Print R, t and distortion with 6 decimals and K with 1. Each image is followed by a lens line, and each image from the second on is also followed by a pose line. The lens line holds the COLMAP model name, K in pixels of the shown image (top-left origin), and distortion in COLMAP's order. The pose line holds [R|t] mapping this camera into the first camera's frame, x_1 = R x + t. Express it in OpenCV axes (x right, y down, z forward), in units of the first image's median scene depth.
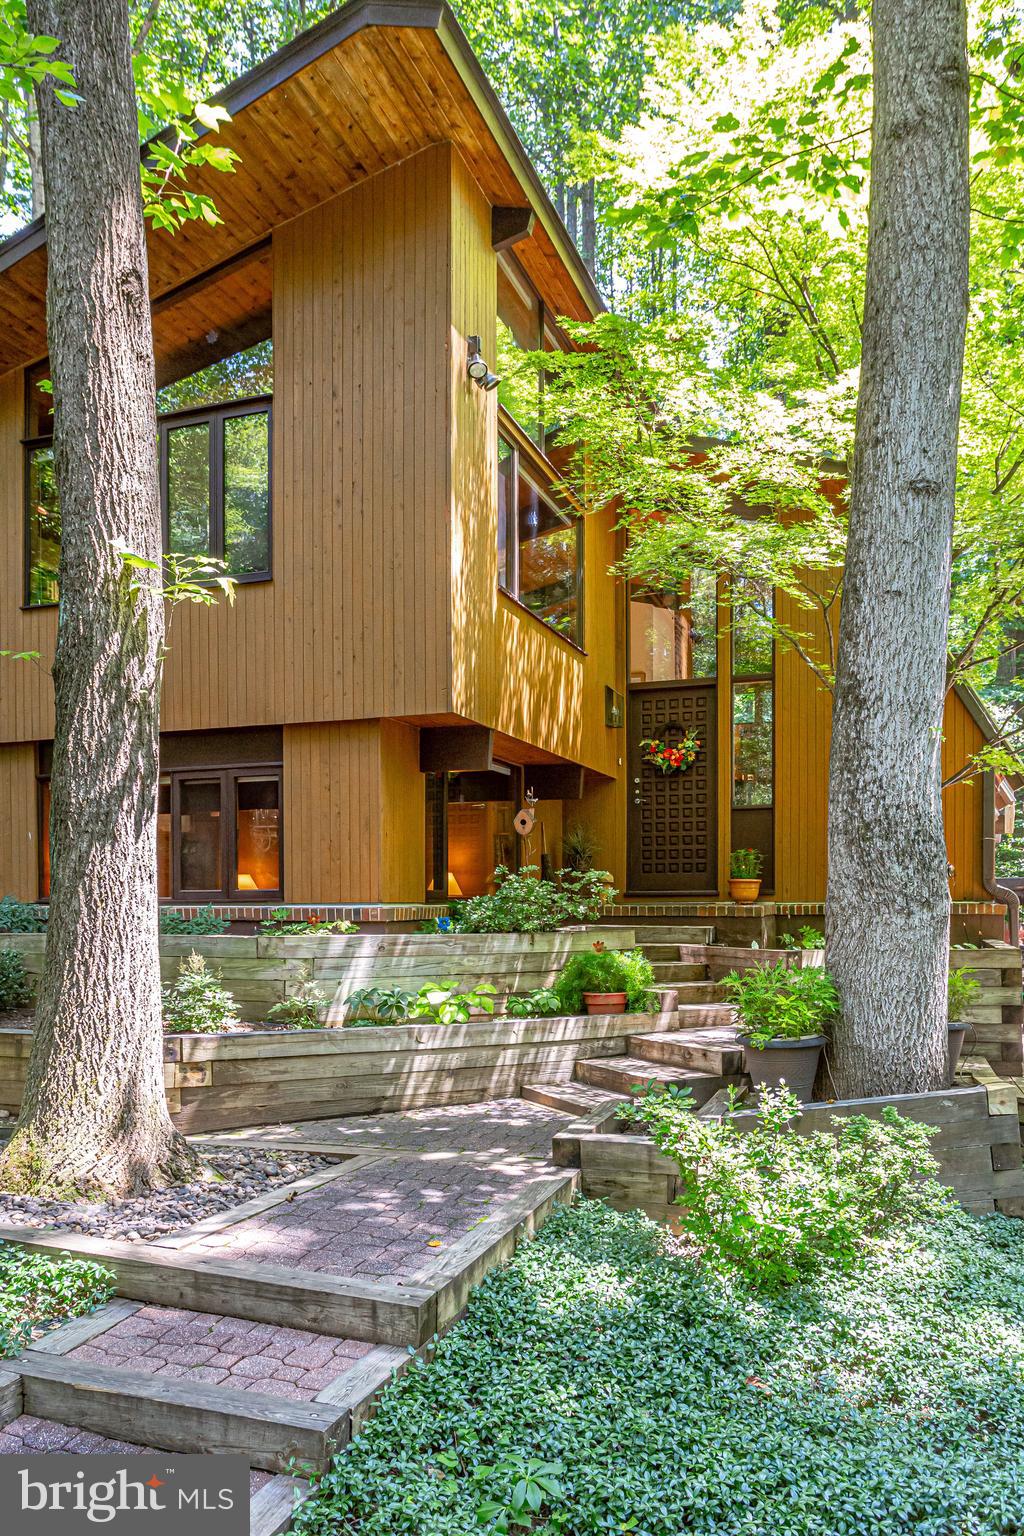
lens RADIAL K [[1074.6, 0, 512.0], [0, 1074.6, 768.0], [0, 0, 1]] dist [0.001865, -0.000486]
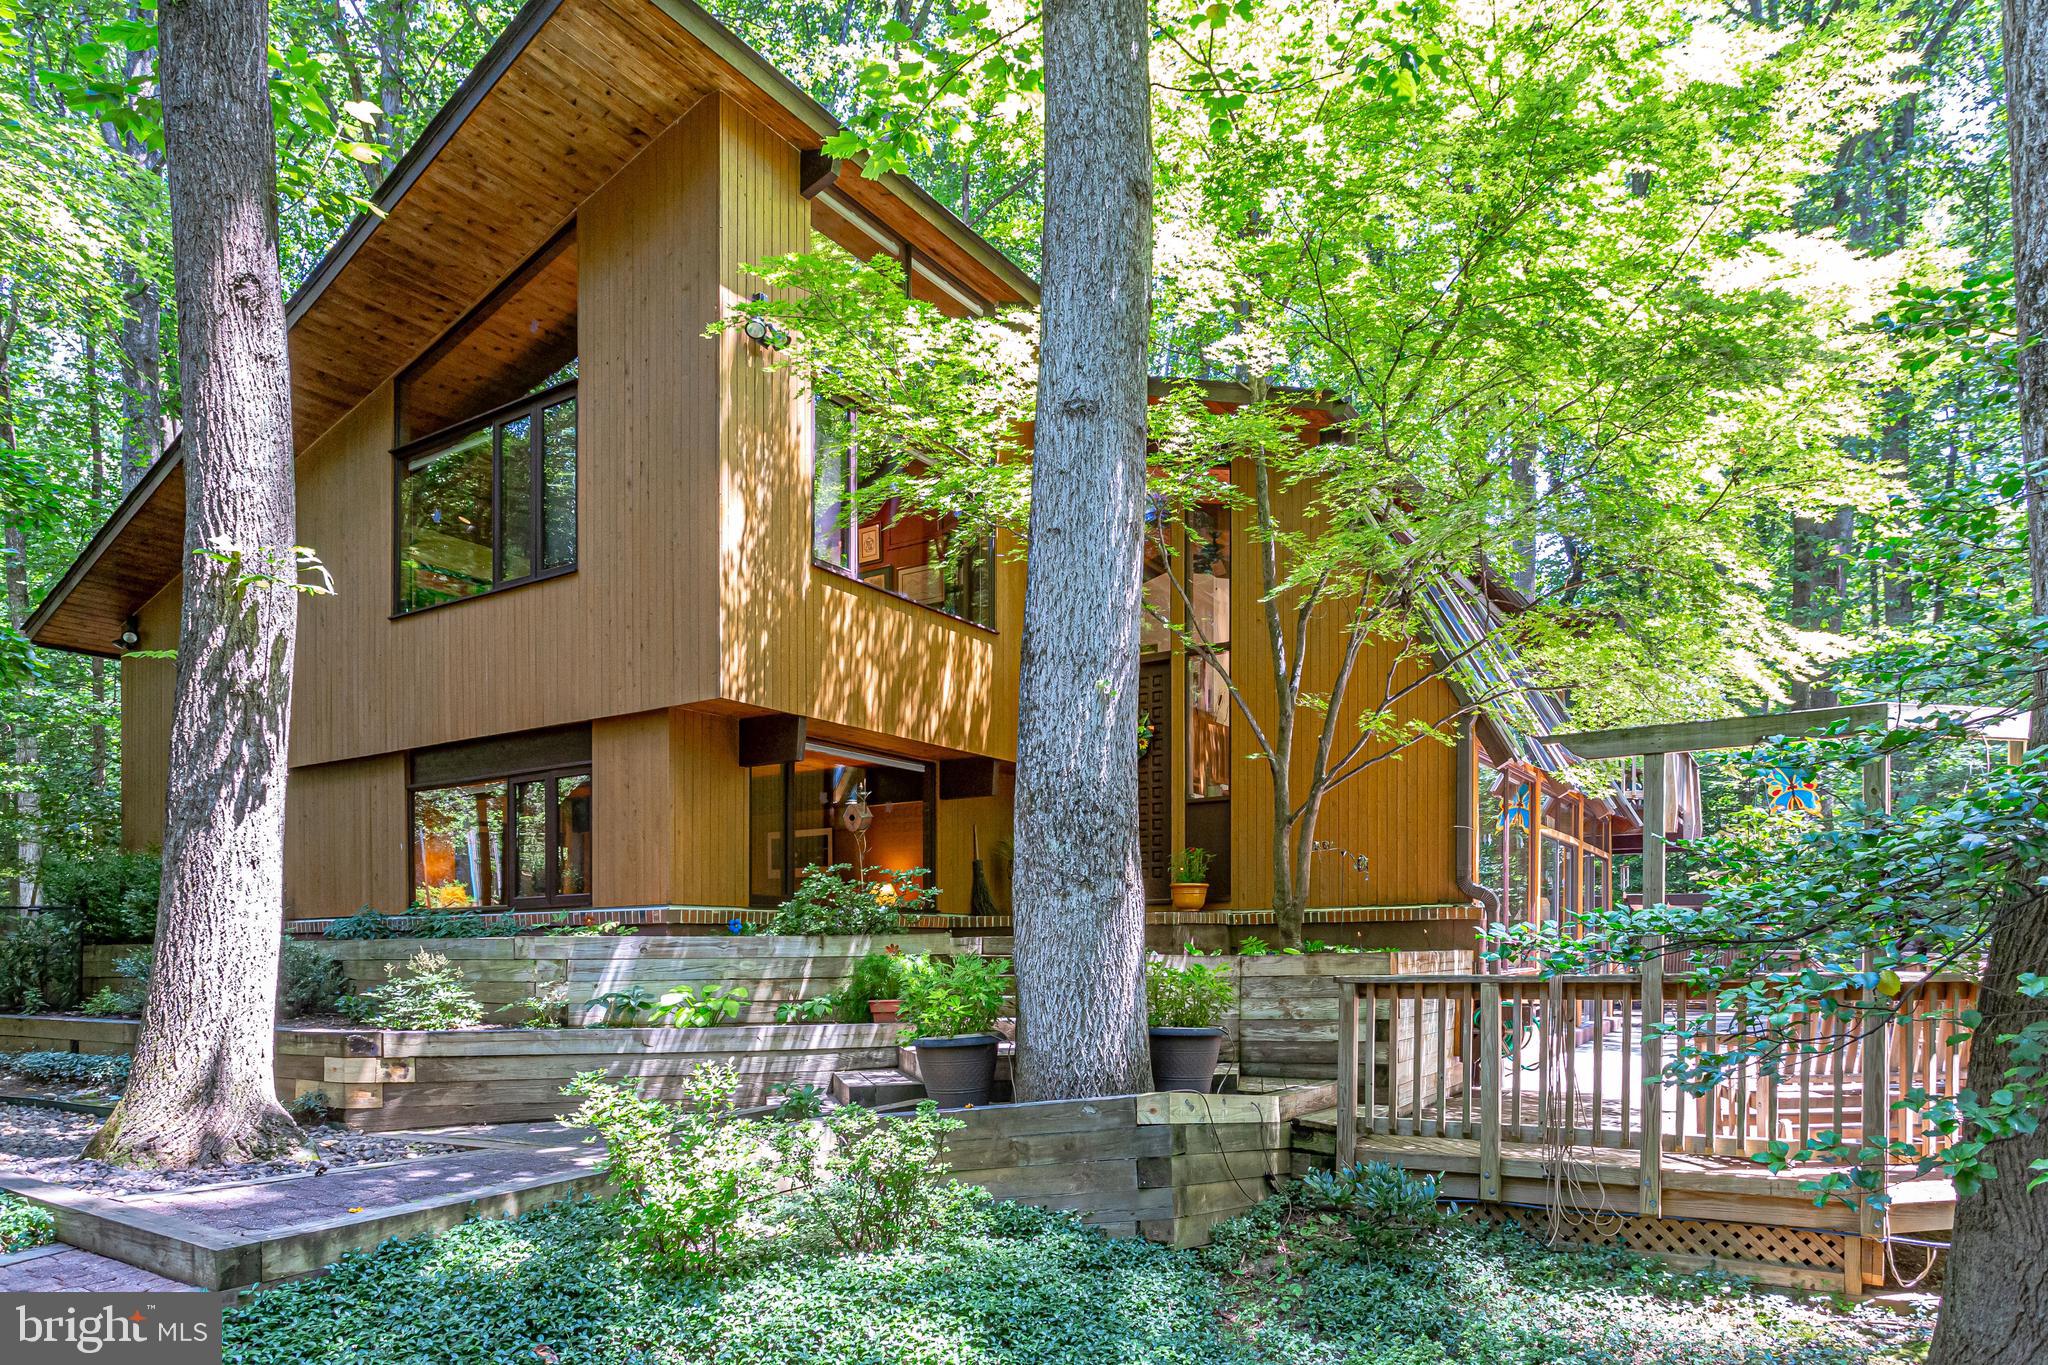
lens RADIAL K [[1247.4, 0, 1025.1], [0, 1247.4, 779.3], [0, 0, 1]] dist [-0.004650, 0.001903]
pose [[0.975688, -0.034624, -0.216410, 0.549081], [0.032589, 0.999385, -0.012969, 0.052577], [0.216726, 0.005602, 0.976216, 0.001436]]
